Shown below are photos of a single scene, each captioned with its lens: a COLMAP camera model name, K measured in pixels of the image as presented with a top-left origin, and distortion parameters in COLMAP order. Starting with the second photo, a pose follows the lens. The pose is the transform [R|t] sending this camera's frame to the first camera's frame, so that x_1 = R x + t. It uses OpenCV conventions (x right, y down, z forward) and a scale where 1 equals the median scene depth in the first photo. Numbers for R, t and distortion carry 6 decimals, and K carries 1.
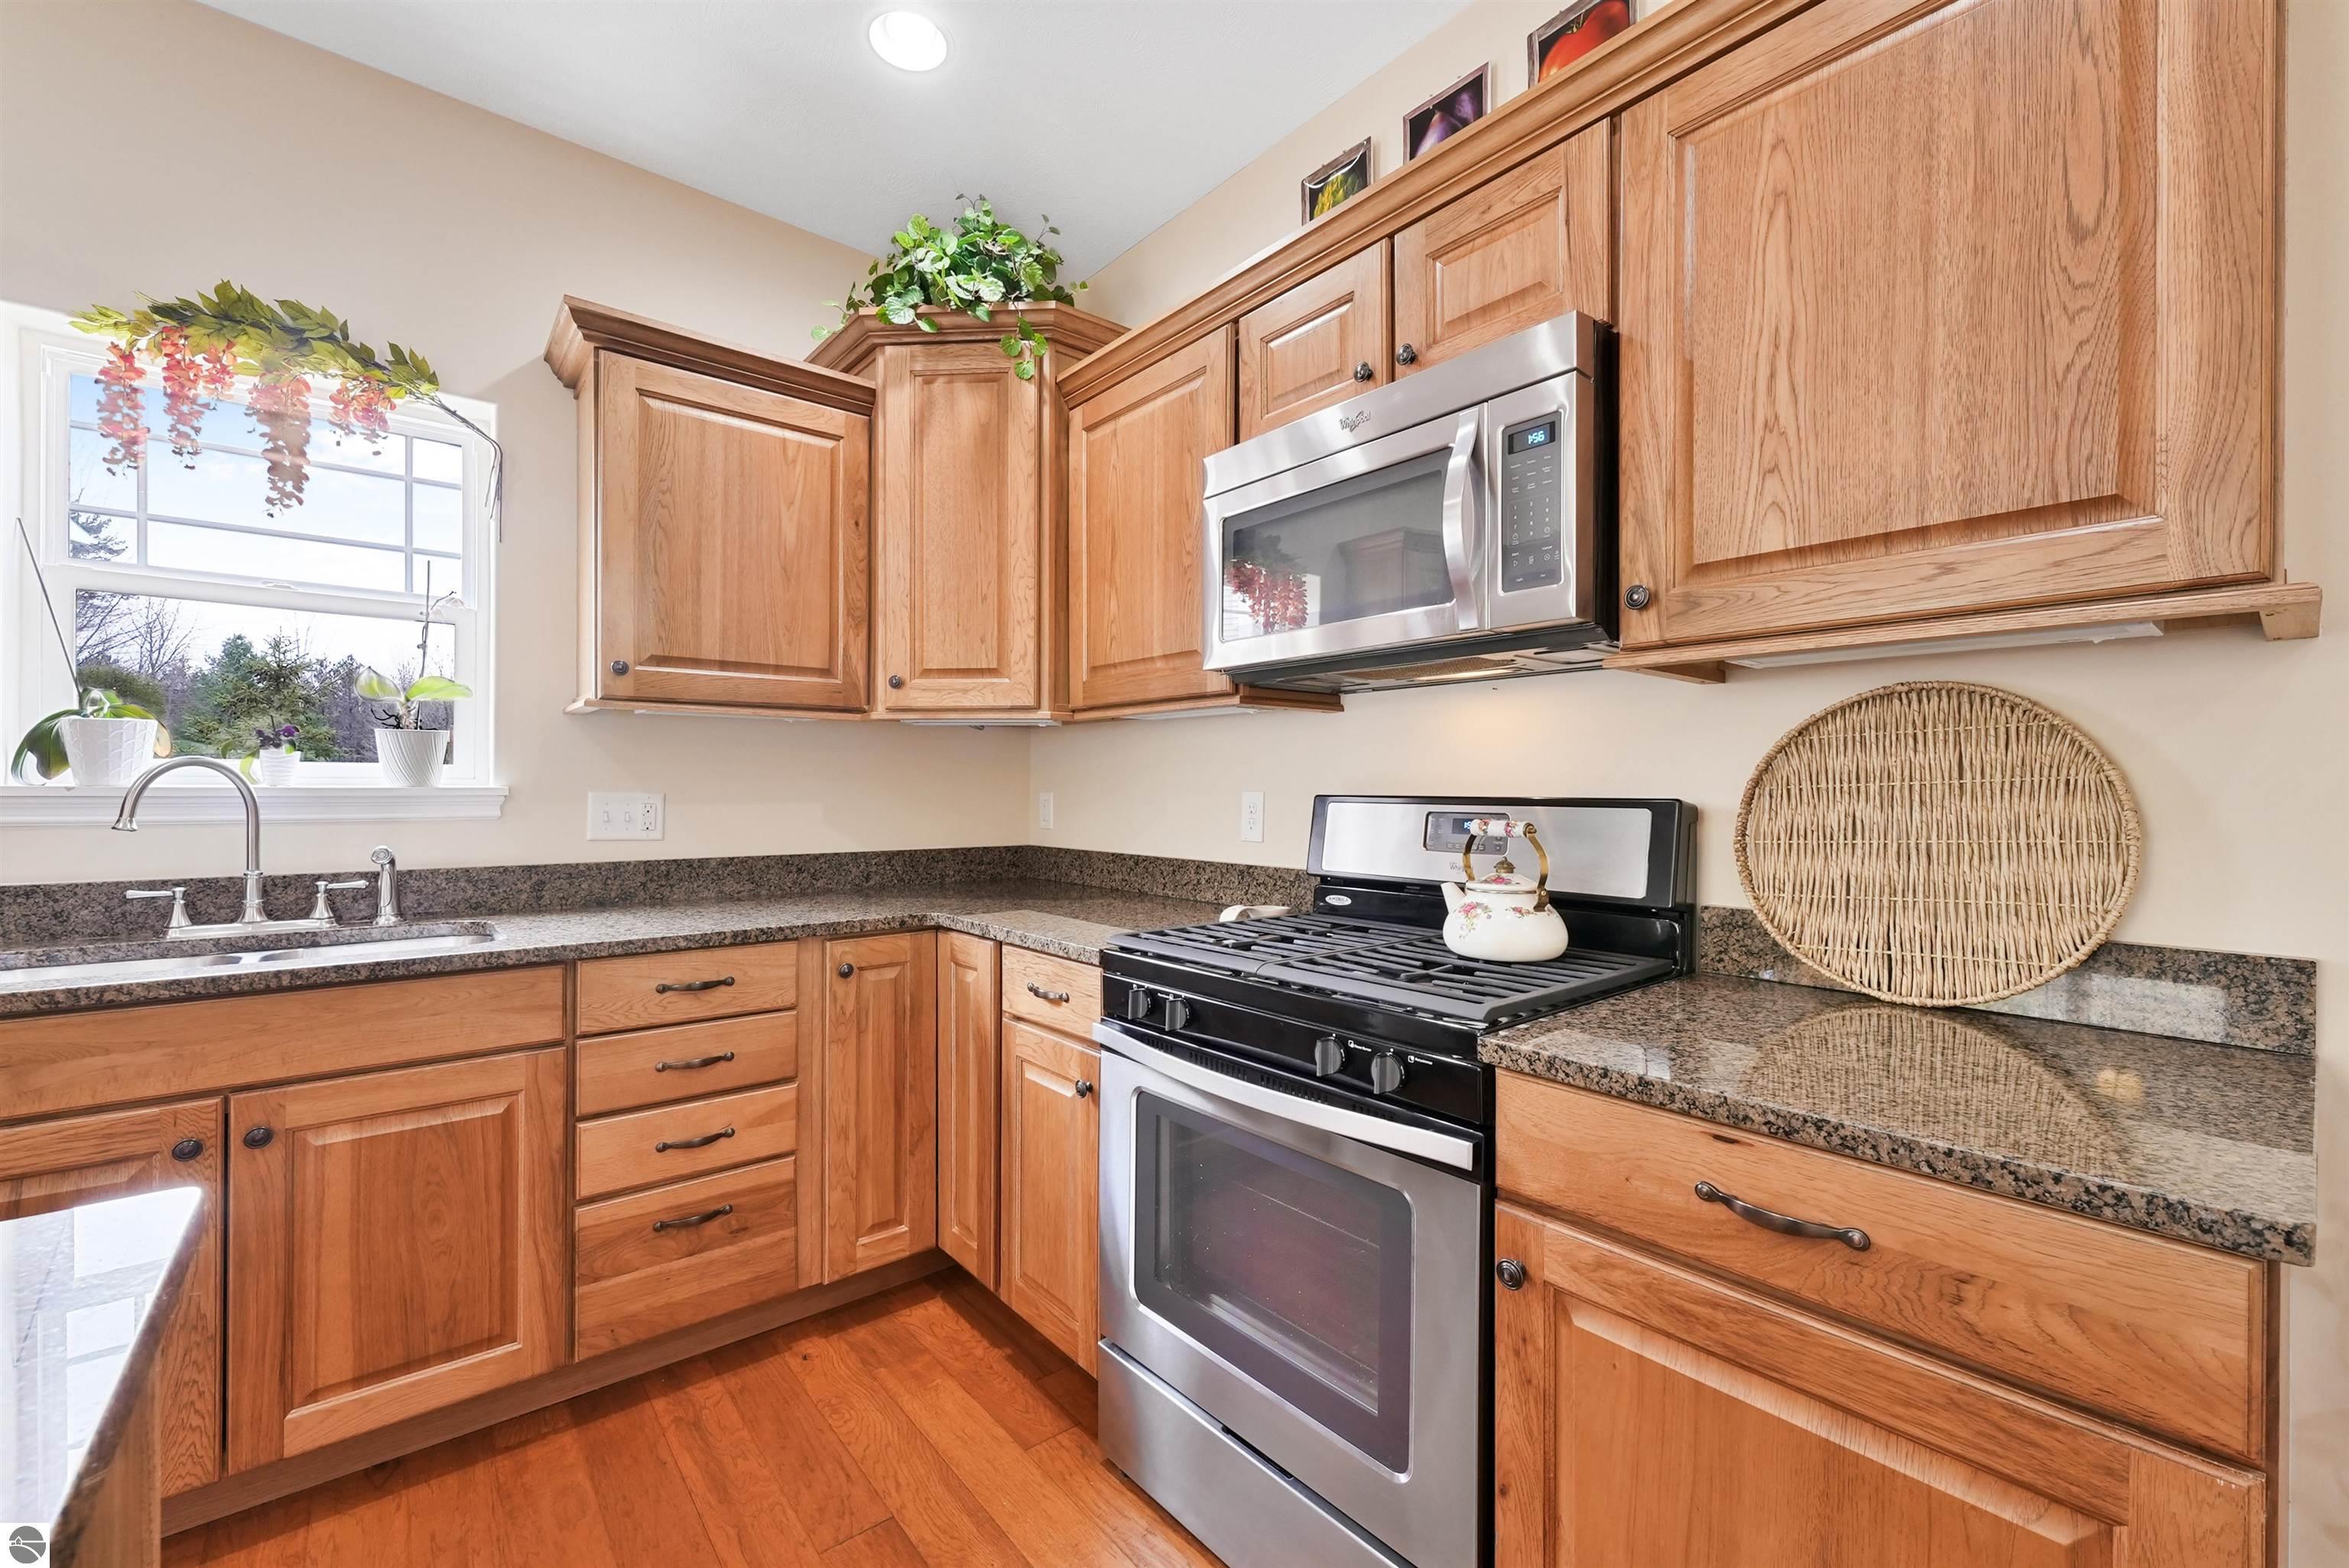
lens RADIAL K [[954.2, 0, 1166.4], [0, 954.2, 787.7], [0, 0, 1]] dist [-0.000214, -0.000053]
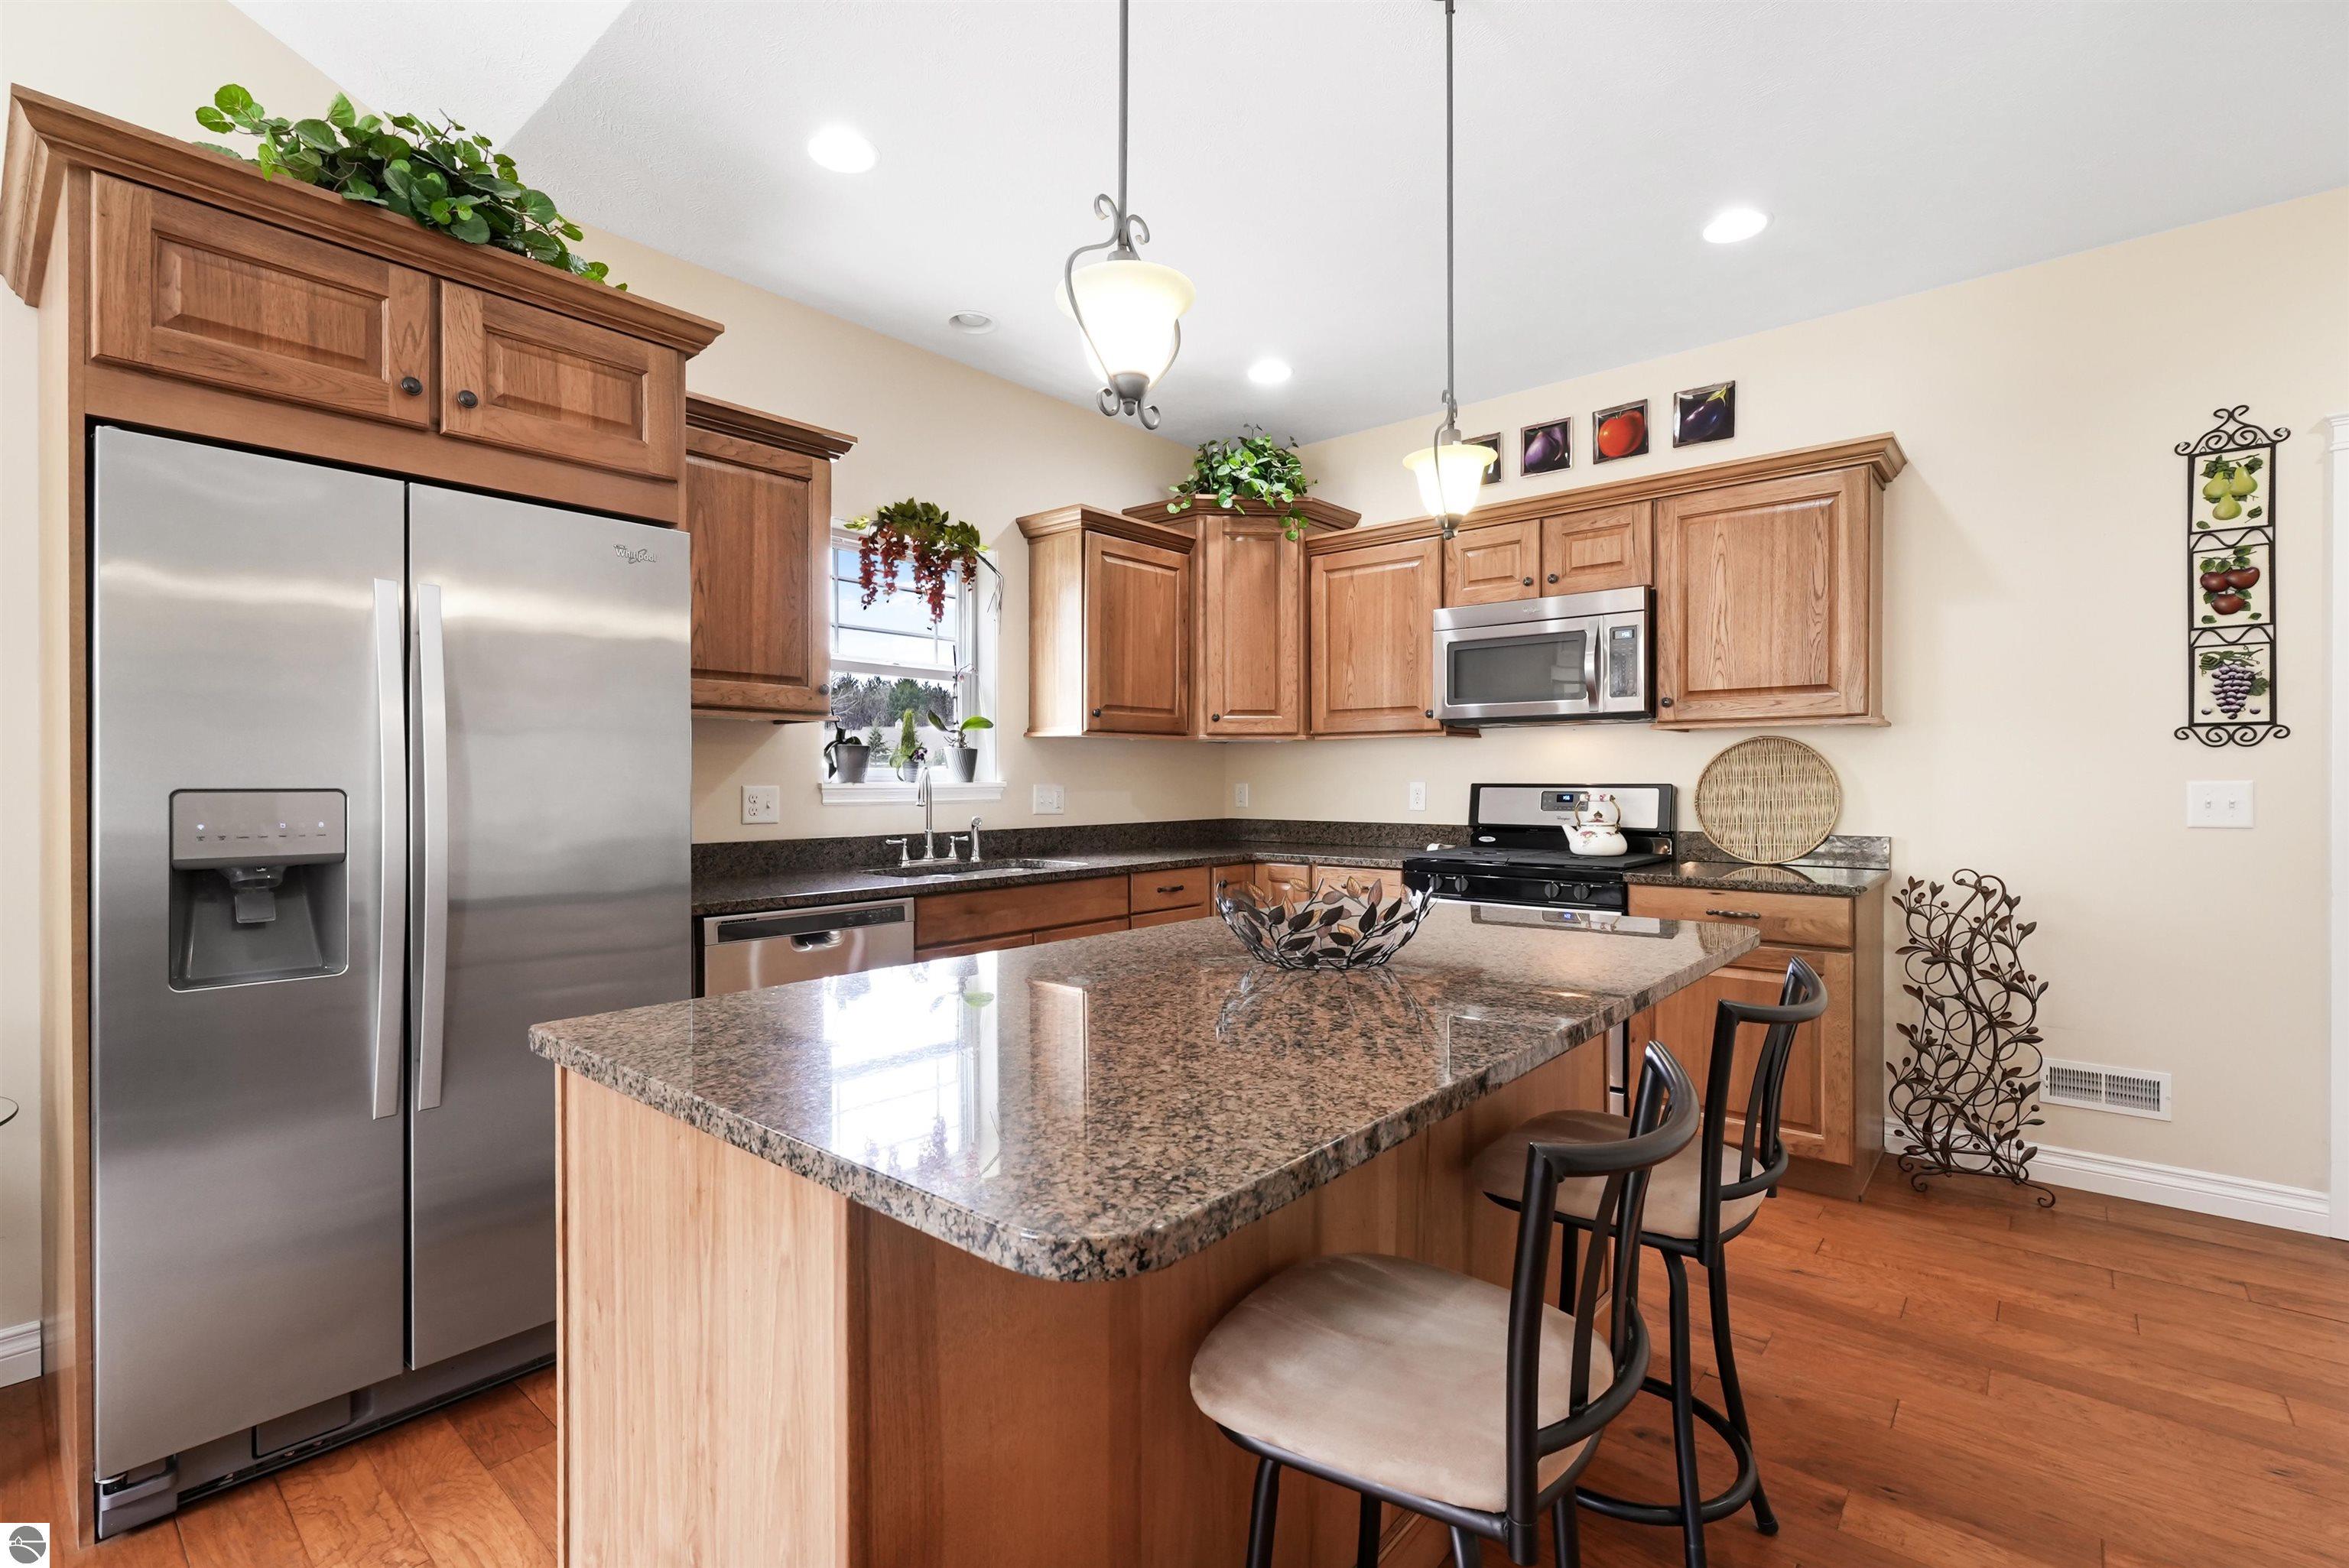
lens RADIAL K [[1035.0, 0, 1174.5], [0, 1035.0, 784.0], [0, 0, 1]] dist [0.000258, -0.000483]
pose [[0.985427, -0.006753, 0.169965, -0.969322], [0.005784, 0.999964, 0.006199, -0.009040], [-0.170001, -0.005125, 0.985431, -1.135940]]
